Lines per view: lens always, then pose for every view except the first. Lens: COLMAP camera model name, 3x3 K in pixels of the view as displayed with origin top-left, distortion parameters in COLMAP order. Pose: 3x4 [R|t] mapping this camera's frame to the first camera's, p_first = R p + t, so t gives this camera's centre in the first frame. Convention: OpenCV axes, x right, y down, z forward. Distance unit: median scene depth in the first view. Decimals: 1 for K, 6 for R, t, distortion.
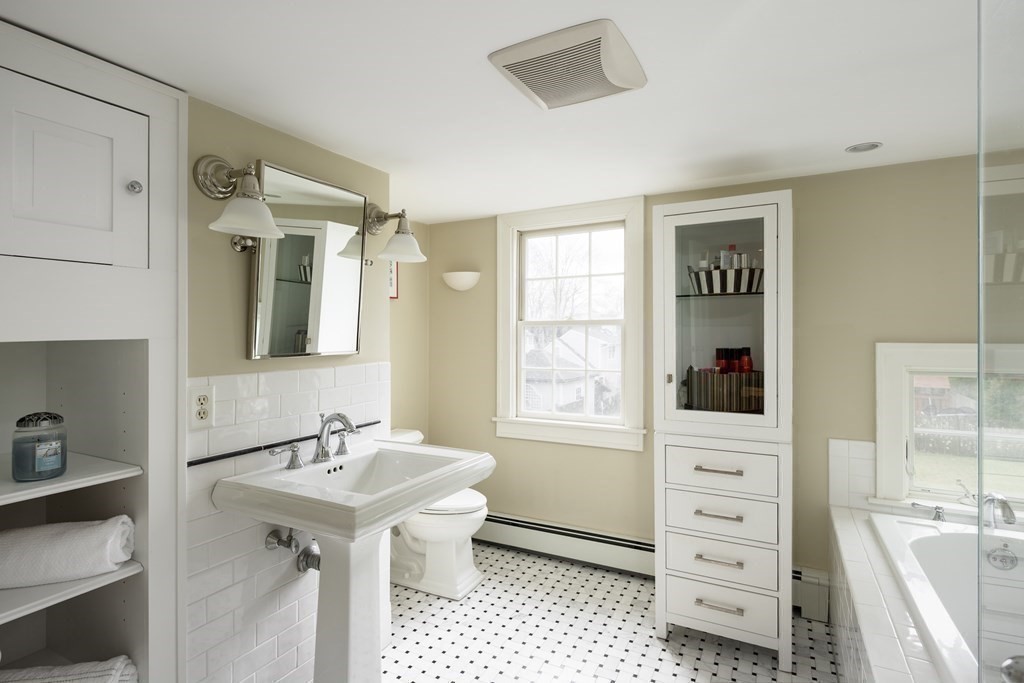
lens RADIAL K [[527.0, 0, 512.5], [0, 527.0, 335.6], [0, 0, 1]] dist [-0.004925, -0.000790]
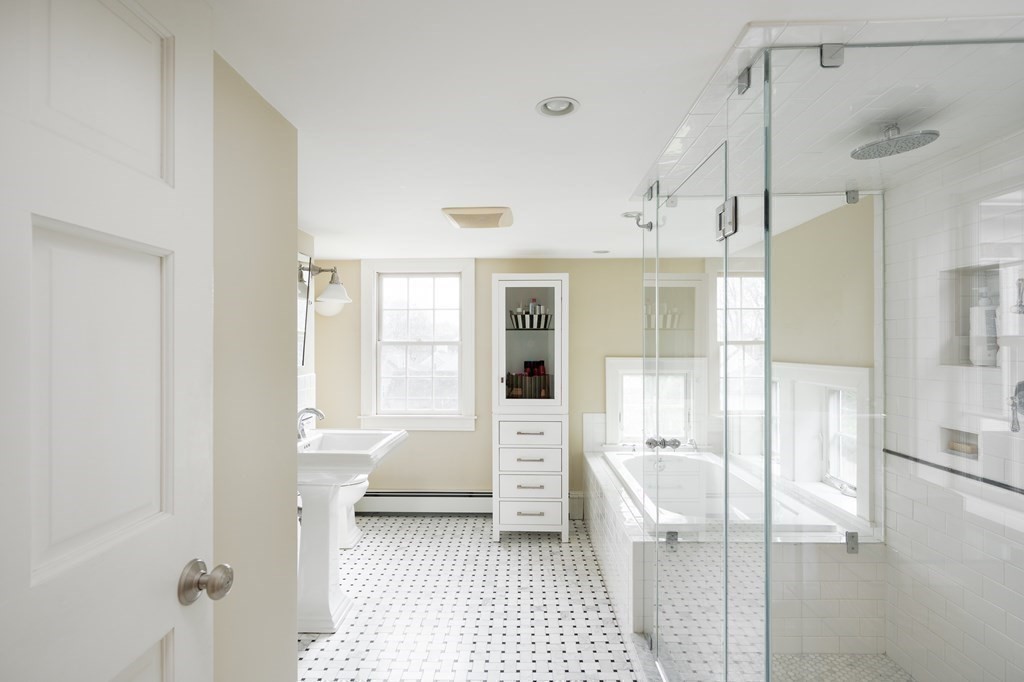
lens RADIAL K [[535.6, 0, 512.0], [0, 535.6, 341.0], [0, 0, 1]] dist [-0.000239, -0.000118]
pose [[0.898750, 0.006646, 0.438412, -0.392897], [-0.002863, 0.999953, -0.009290, -0.023997], [-0.438453, 0.007094, 0.898726, -0.494457]]
